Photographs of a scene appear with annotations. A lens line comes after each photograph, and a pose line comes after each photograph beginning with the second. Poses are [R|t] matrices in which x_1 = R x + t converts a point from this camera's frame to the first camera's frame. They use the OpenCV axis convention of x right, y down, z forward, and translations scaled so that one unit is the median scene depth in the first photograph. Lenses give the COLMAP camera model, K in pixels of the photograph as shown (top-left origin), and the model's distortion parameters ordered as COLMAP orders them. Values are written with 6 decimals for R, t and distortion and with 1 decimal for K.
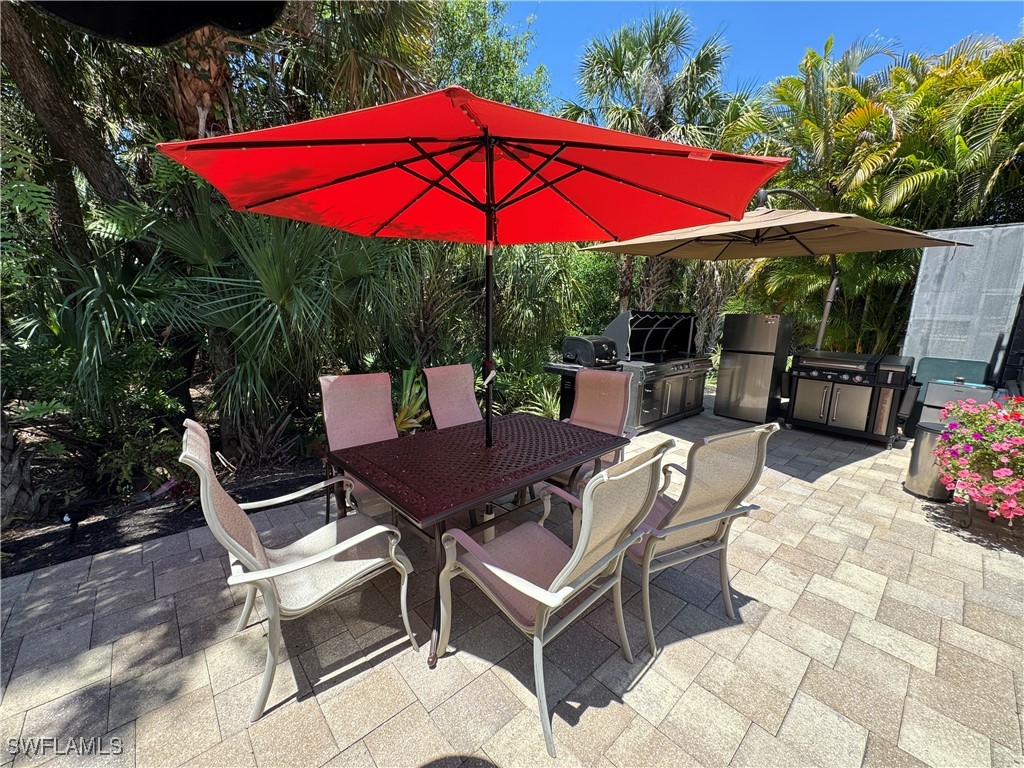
lens RADIAL K [[407.7, 0, 507.5], [0, 407.7, 381.4], [0, 0, 1]] dist [-0.007282, 0.001406]
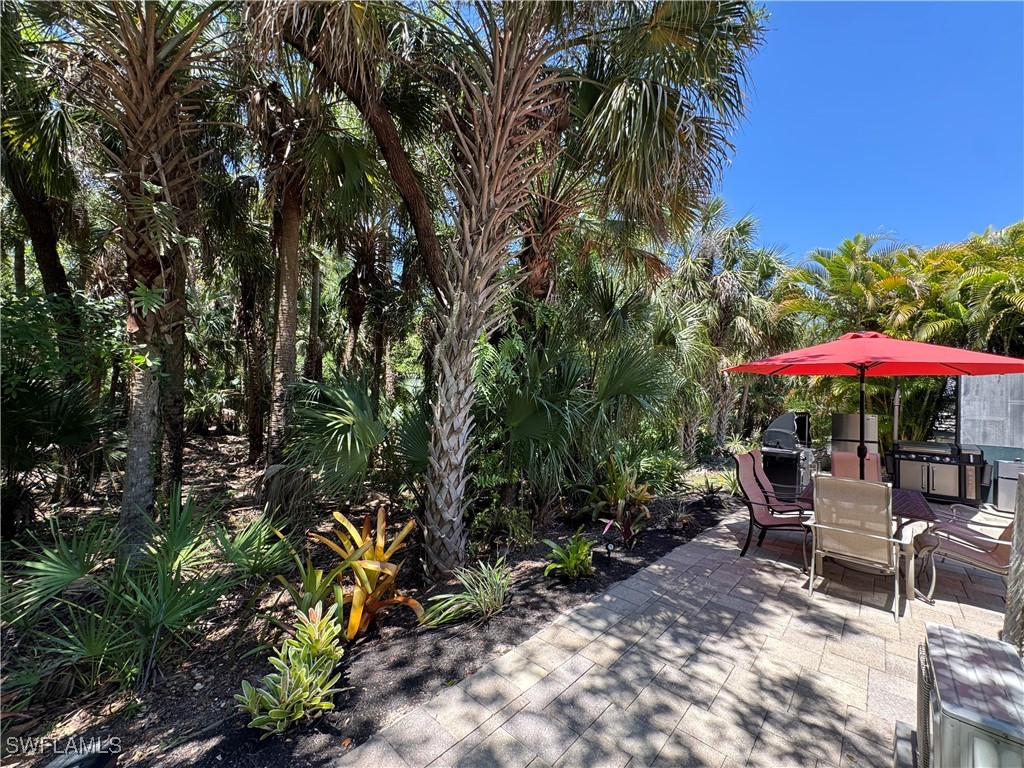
lens RADIAL K [[407.7, 0, 520.1], [0, 407.7, 382.9], [0, 0, 1]] dist [-0.007282, 0.001406]
pose [[0.993583, 0.021927, 0.110956, -0.916295], [0.002308, 0.976893, -0.213714, 0.035415], [-0.113079, 0.212599, 0.970574, -0.324427]]
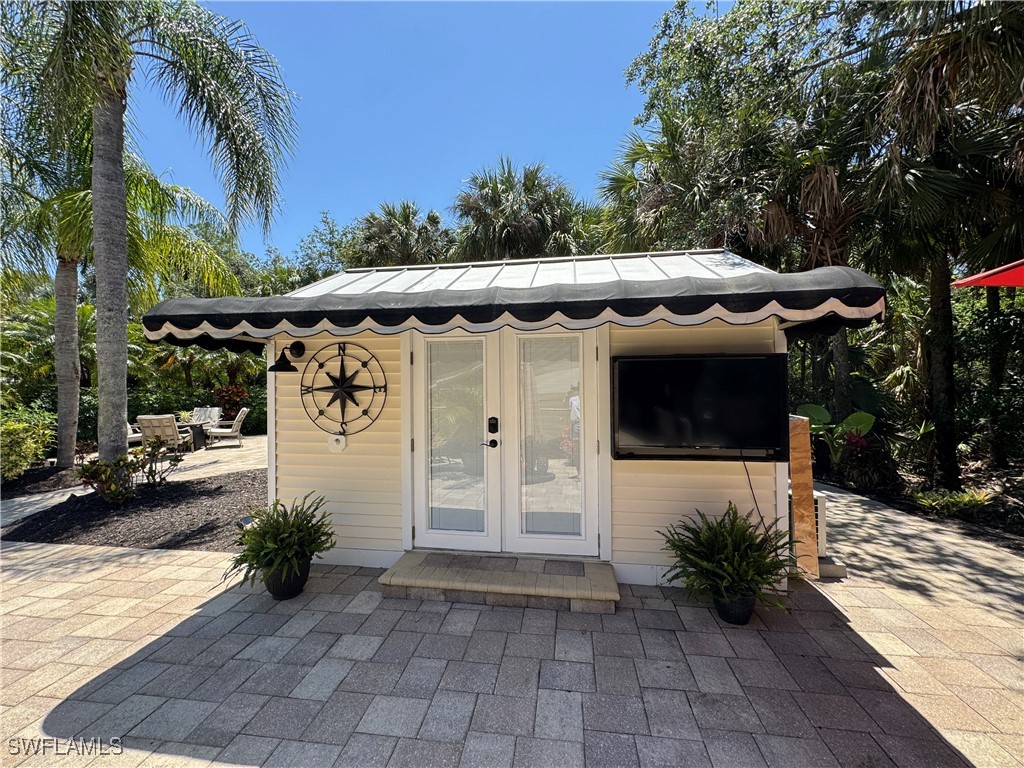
lens RADIAL K [[407.7, 0, 509.9], [0, 407.7, 384.4], [0, 0, 1]] dist [-0.007282, 0.001406]
pose [[-0.762677, -0.002045, -0.646776, 0.543541], [-0.115042, 0.984478, 0.132545, -0.056932], [0.636466, 0.175495, -0.751074, 0.257187]]
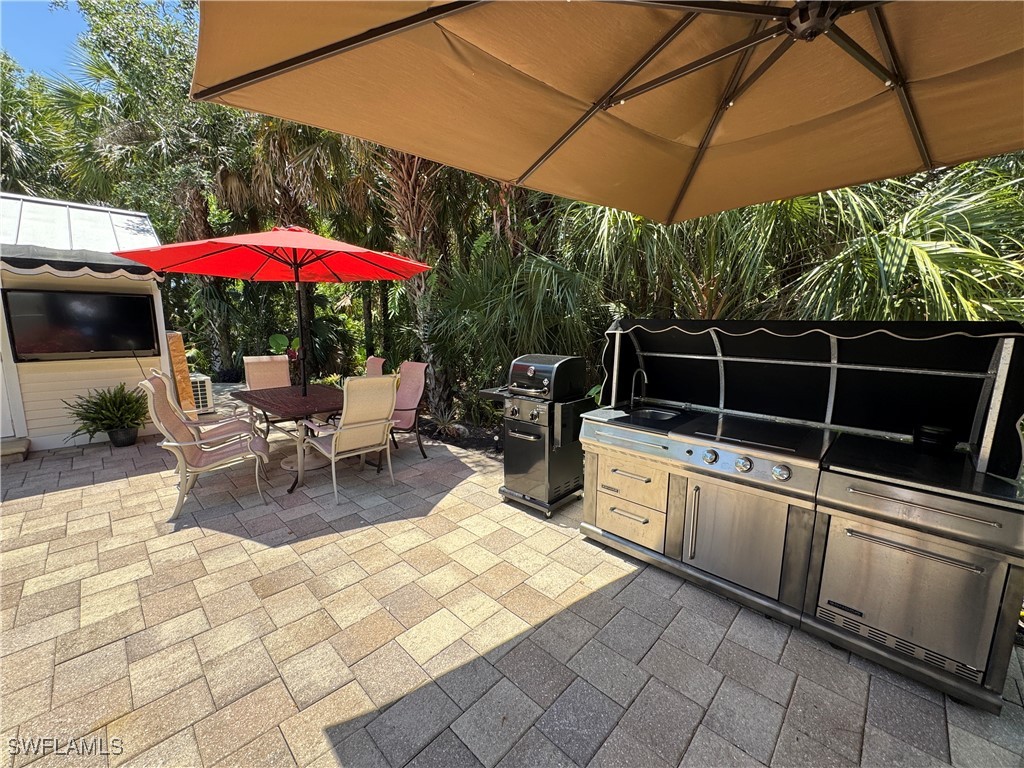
lens RADIAL K [[407.7, 0, 507.0], [0, 407.7, 384.8], [0, 0, 1]] dist [-0.007282, 0.001406]
pose [[0.072757, 0.137219, -0.987865, 1.078601], [-0.184830, 0.975188, 0.121845, -0.158180], [0.980074, 0.173722, 0.096314, 1.040409]]
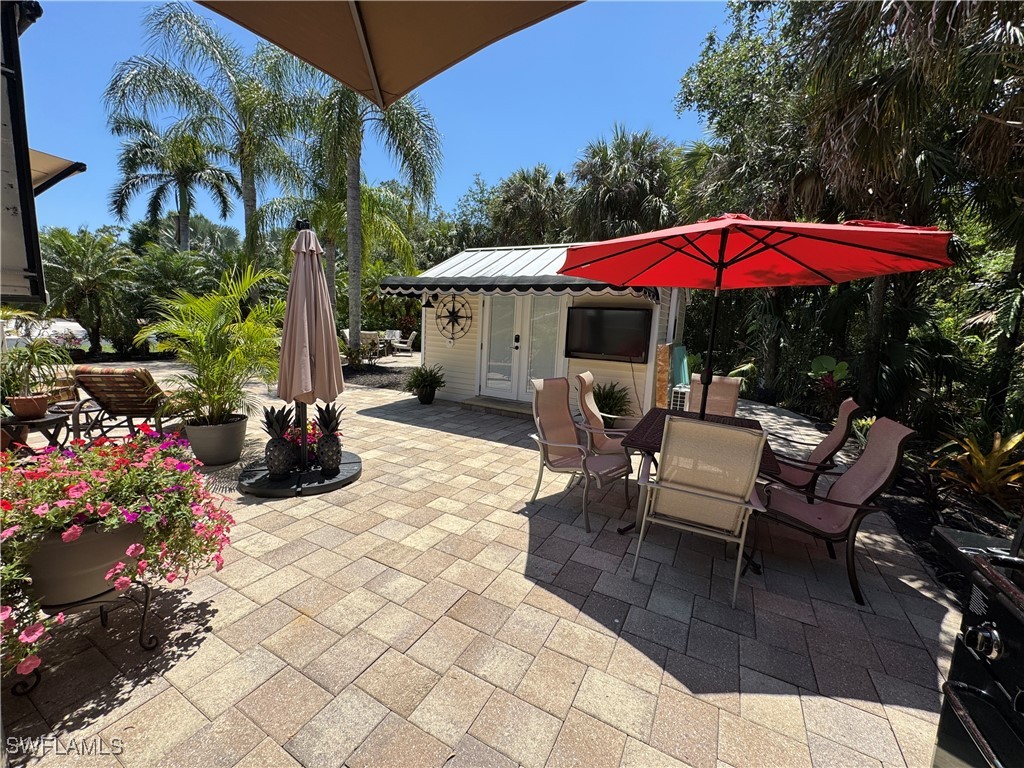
lens RADIAL K [[407.7, 0, 511.4], [0, 407.7, 383.8], [0, 0, 1]] dist [-0.007282, 0.001406]
pose [[-0.937222, -0.007978, -0.348641, 0.646481], [-0.120962, 0.945108, 0.303545, -0.200291], [0.327081, 0.326661, -0.886741, 1.219046]]
